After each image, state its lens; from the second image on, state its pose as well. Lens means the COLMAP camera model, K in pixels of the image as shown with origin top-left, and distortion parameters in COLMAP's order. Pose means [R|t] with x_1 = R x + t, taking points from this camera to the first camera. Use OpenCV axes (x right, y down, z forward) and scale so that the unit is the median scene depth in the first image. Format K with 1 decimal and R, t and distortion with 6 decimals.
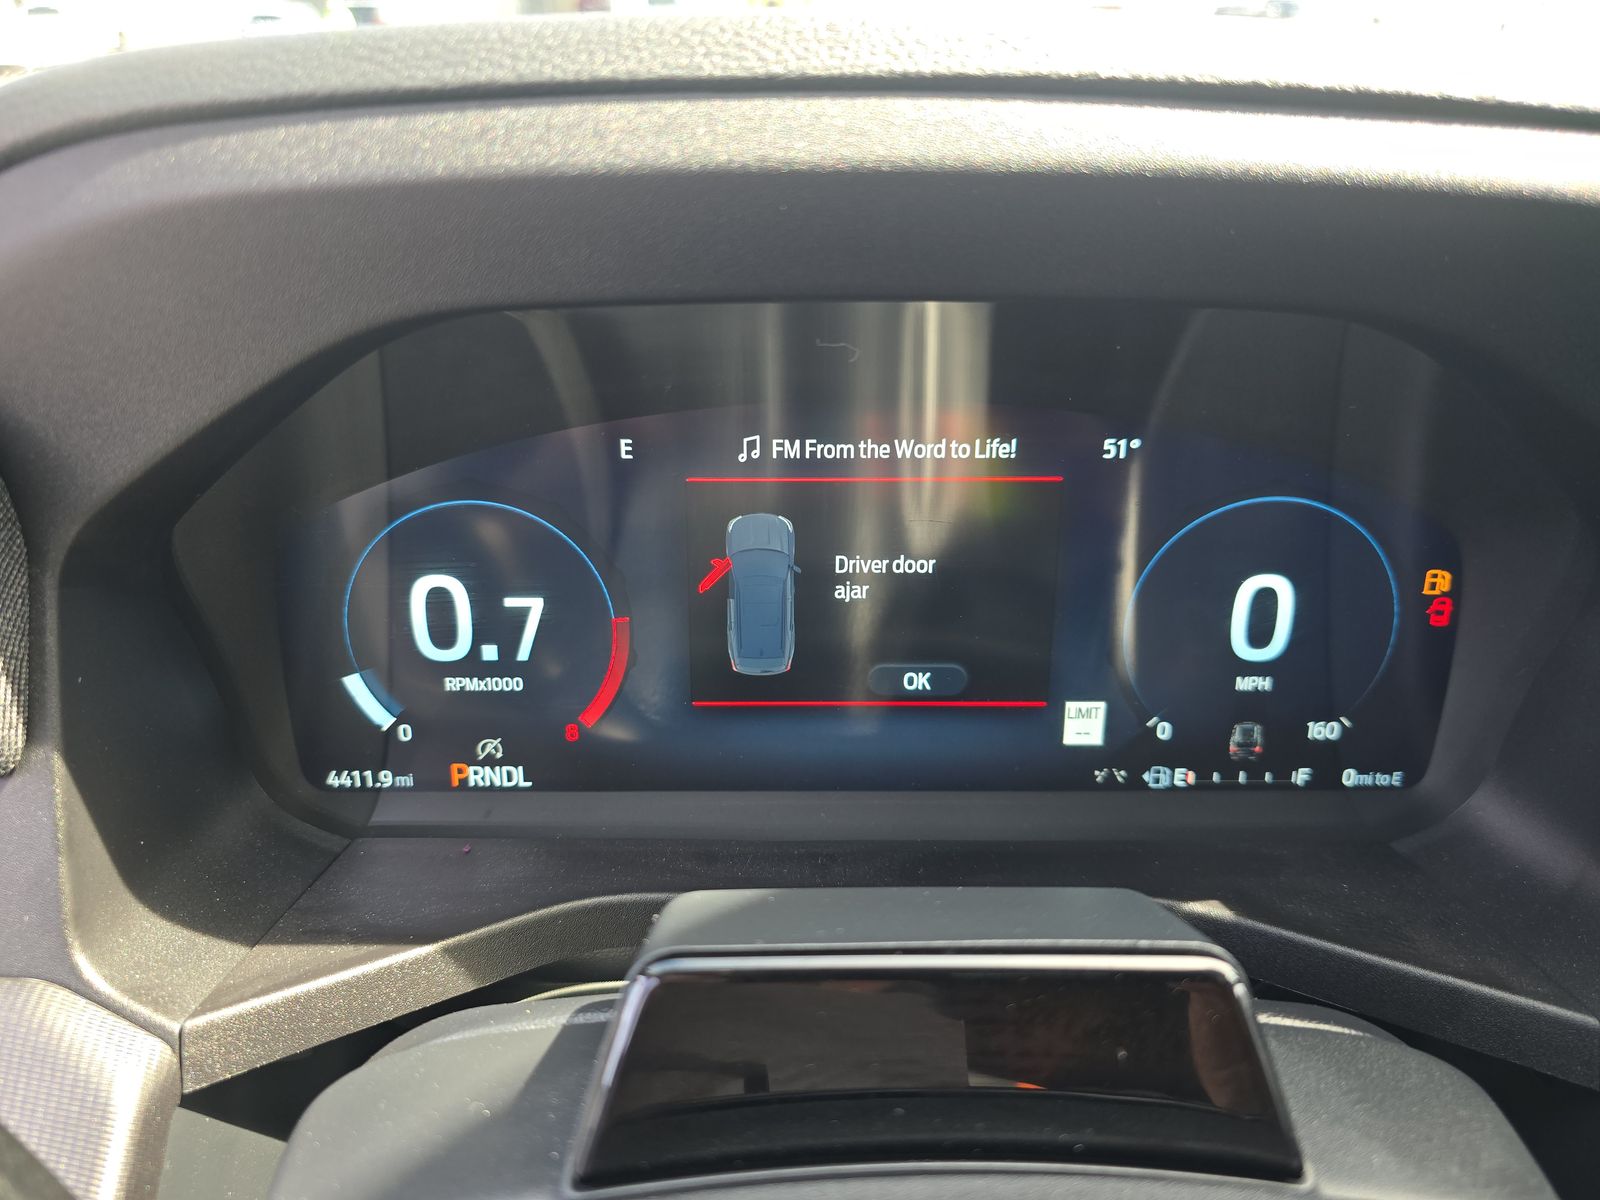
lens RADIAL K [[1083.8, 0, 802.2], [0, 1083.8, 595.7], [0, 0, 1]] dist [0.000818, -0.000247]
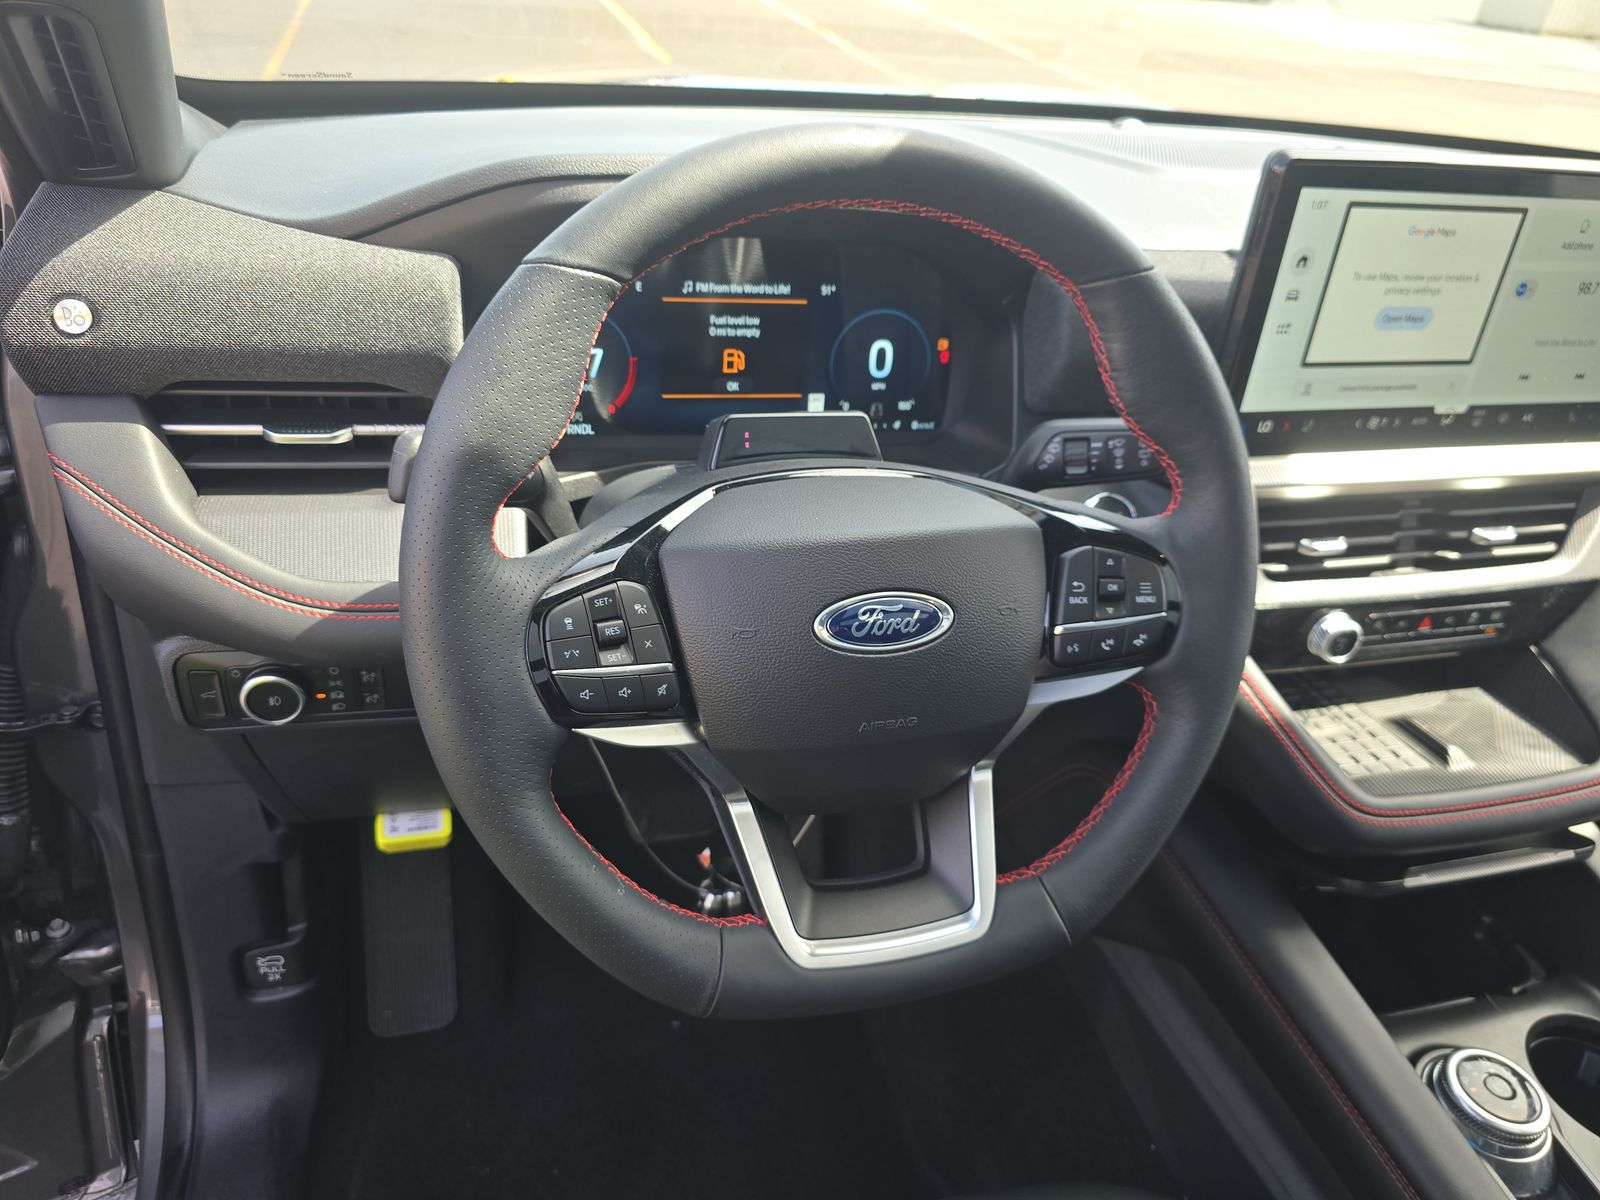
lens RADIAL K [[1083.8, 0, 795.7], [0, 1083.8, 600.3], [0, 0, 1]] dist [0.000818, -0.000247]
pose [[0.955046, -0.065248, 0.289187, -0.538226], [0.030059, 0.991765, 0.124497, 0.256911], [-0.294929, -0.110208, 0.949142, -1.413371]]
